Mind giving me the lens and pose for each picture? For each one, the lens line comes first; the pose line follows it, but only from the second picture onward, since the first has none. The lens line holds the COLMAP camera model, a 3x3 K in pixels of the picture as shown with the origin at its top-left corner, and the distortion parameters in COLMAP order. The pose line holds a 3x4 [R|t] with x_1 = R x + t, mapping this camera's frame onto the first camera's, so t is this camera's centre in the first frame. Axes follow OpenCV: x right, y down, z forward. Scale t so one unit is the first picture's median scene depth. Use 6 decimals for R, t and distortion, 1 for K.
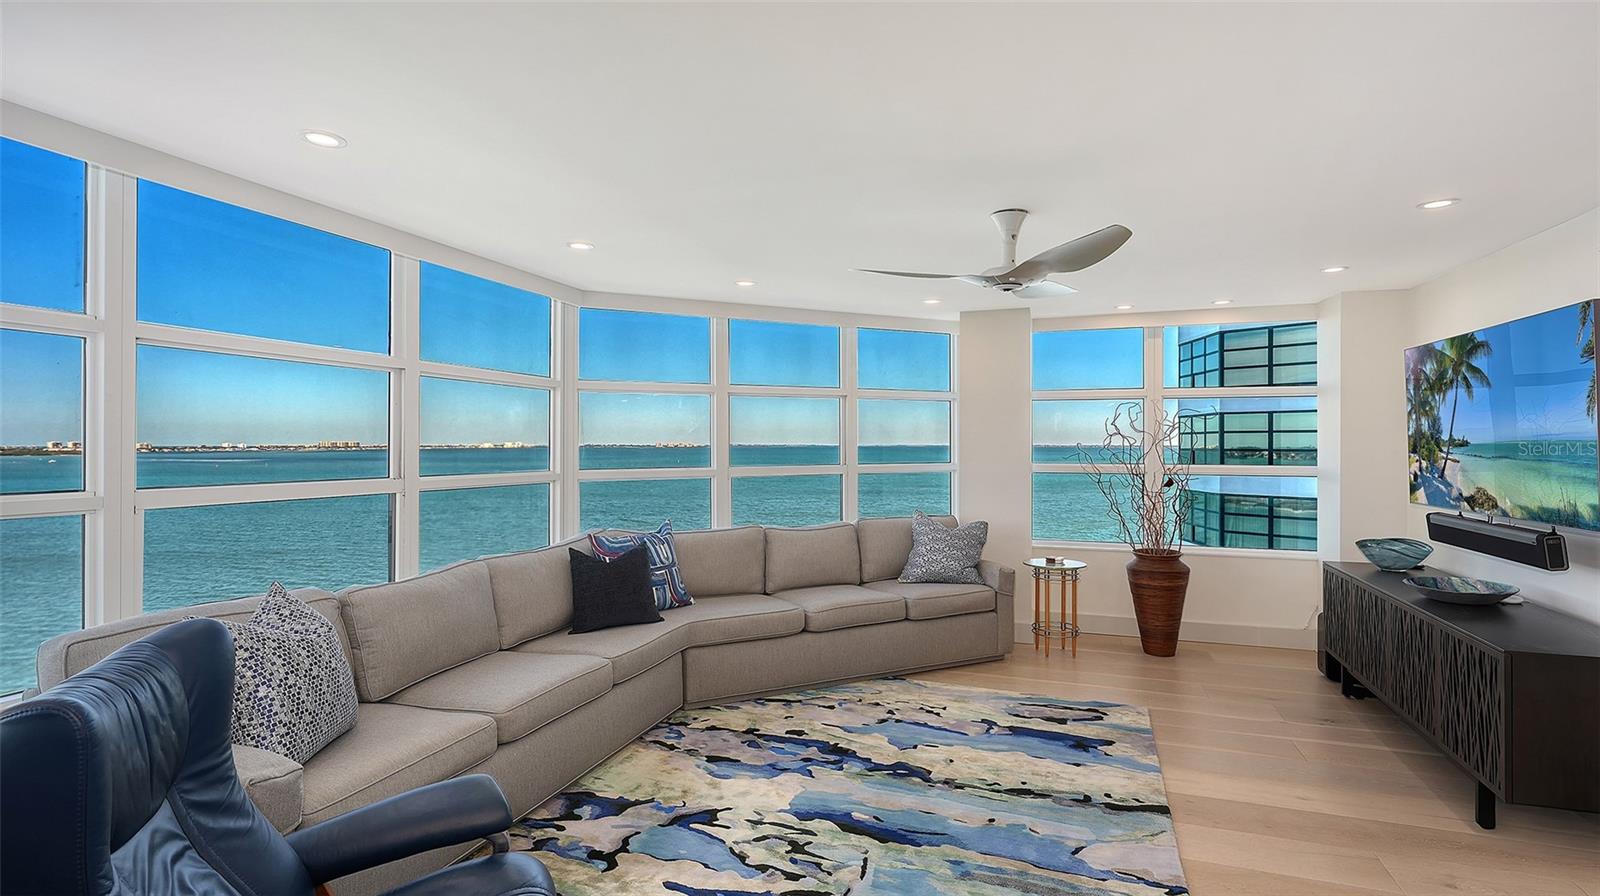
lens RADIAL K [[754.1, 0, 816.5], [0, 754.1, 454.1], [0, 0, 1]] dist [-0.007995, -0.000738]
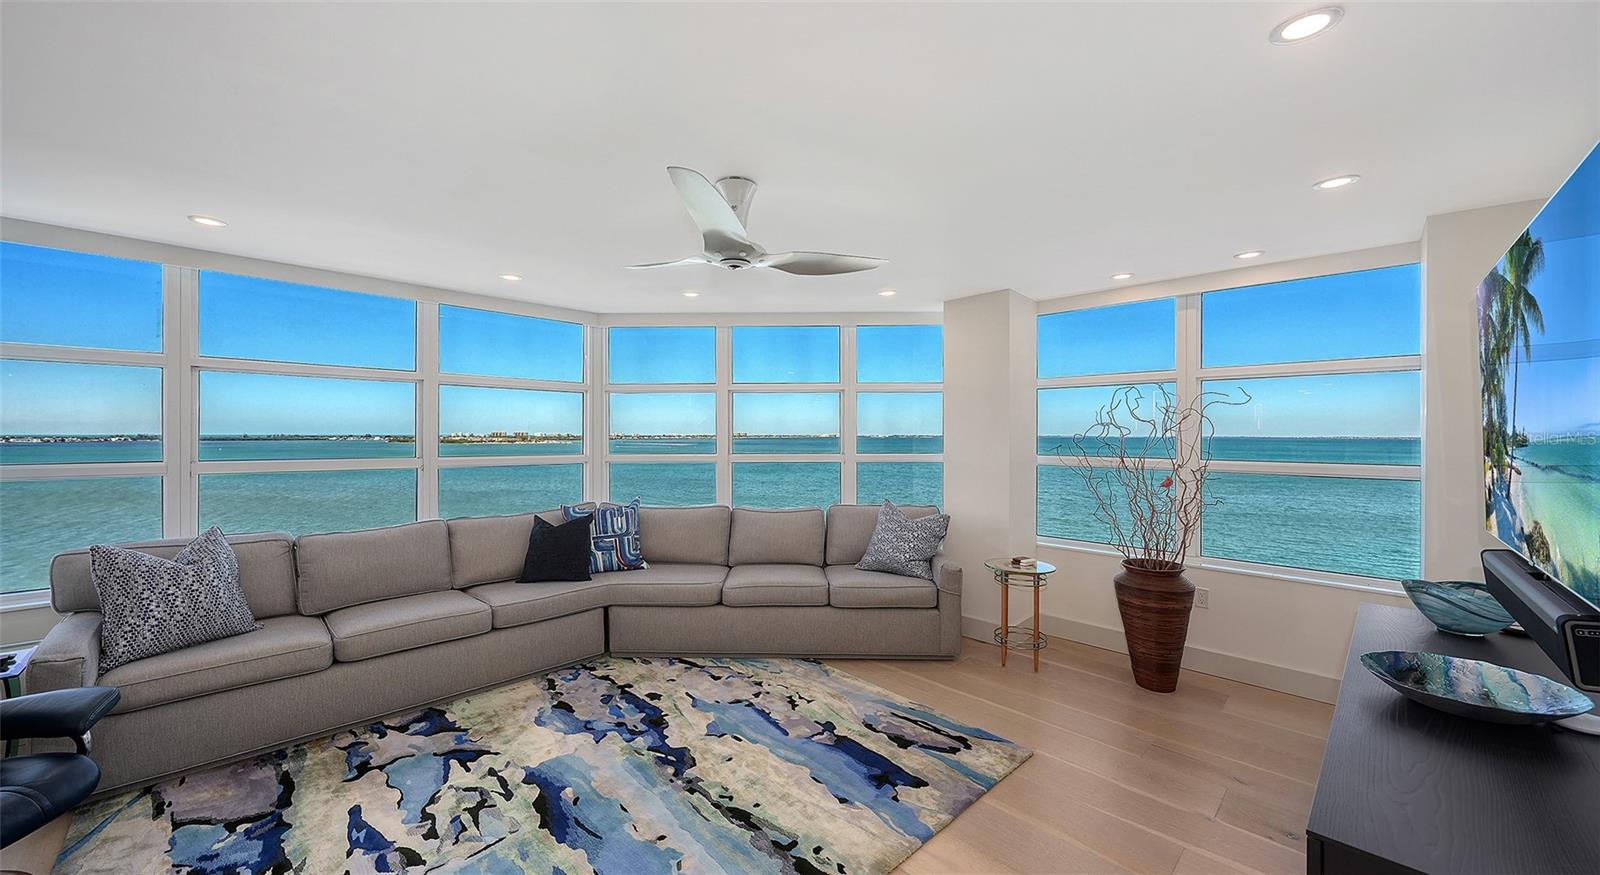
lens RADIAL K [[578.8, 0, 792.3], [0, 578.8, 458.4], [0, 0, 1]] dist [-0.009781, 0.001169]
pose [[0.890478, 0.022978, -0.454446, 0.464816], [-0.010418, 0.999492, 0.030123, -0.006437], [0.454907, -0.022090, 0.890265, 0.298953]]
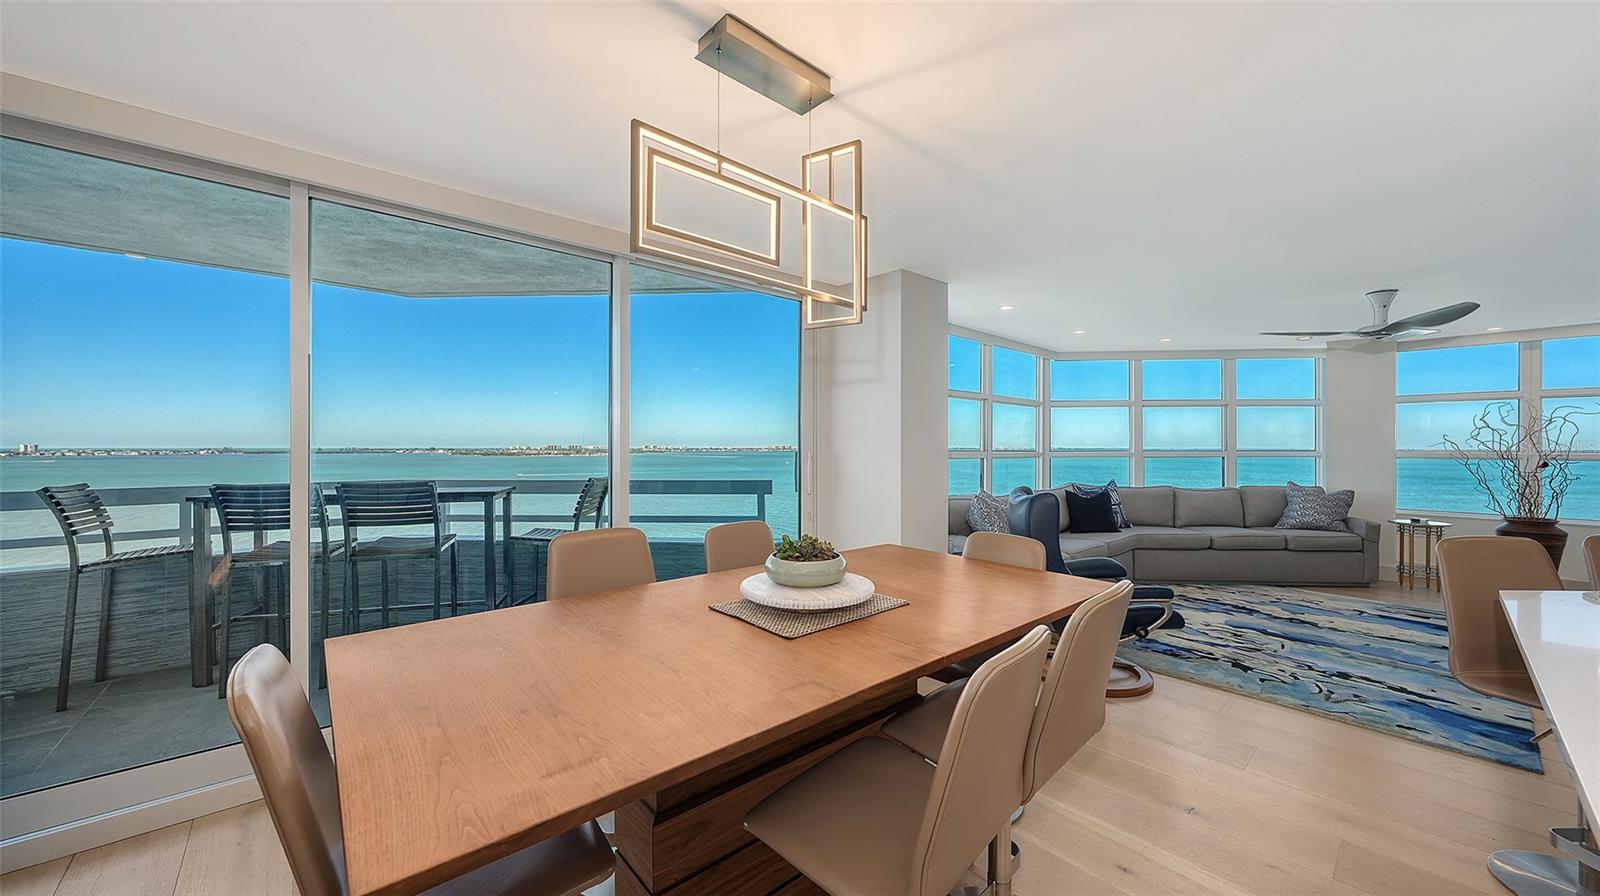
lens RADIAL K [[575.7, 0, 807.3], [0, 575.7, 450.4], [0, 0, 1]] dist [-0.006843, 0.000845]
pose [[0.870079, 0.005438, -0.492882, -0.166596], [-0.009444, 0.999940, -0.005639, 0.036385], [0.492822, 0.009561, 0.870078, -0.539331]]
